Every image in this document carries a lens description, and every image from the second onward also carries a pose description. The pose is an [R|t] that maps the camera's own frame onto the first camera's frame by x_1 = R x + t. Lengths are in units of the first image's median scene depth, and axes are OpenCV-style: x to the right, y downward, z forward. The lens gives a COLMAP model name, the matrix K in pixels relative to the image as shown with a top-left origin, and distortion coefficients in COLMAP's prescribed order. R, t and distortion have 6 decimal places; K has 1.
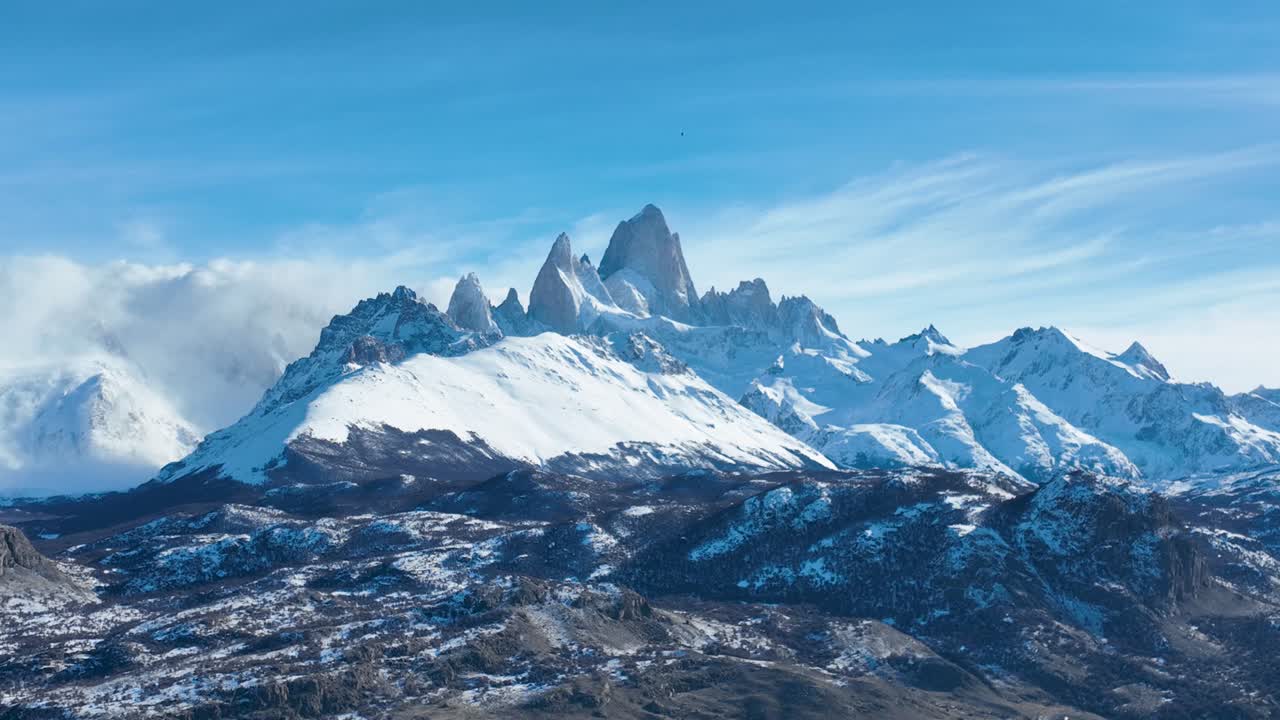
lens RADIAL K [[1544.9, 0, 642.9], [0, 1544.9, 359.9], [0, 0, 1]] dist [-0.002572, -0.028657]
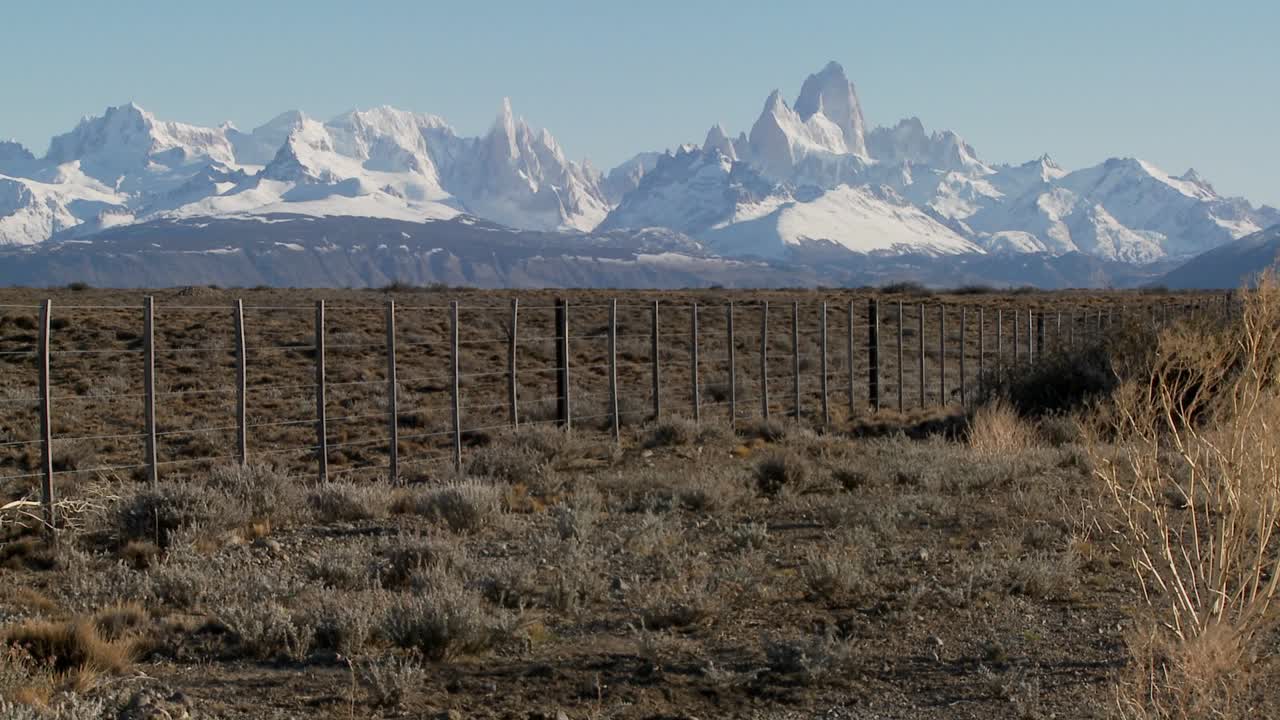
lens RADIAL K [[1223.4, 0, 813.9], [0, 1223.4, 281.5], [0, 0, 1]] dist [0.120350, 0.004439]
pose [[0.999976, -0.006804, -0.001558, -0.053771], [0.006912, 0.996284, 0.085852, -0.017577], [0.000969, -0.085861, 0.996307, -0.298692]]
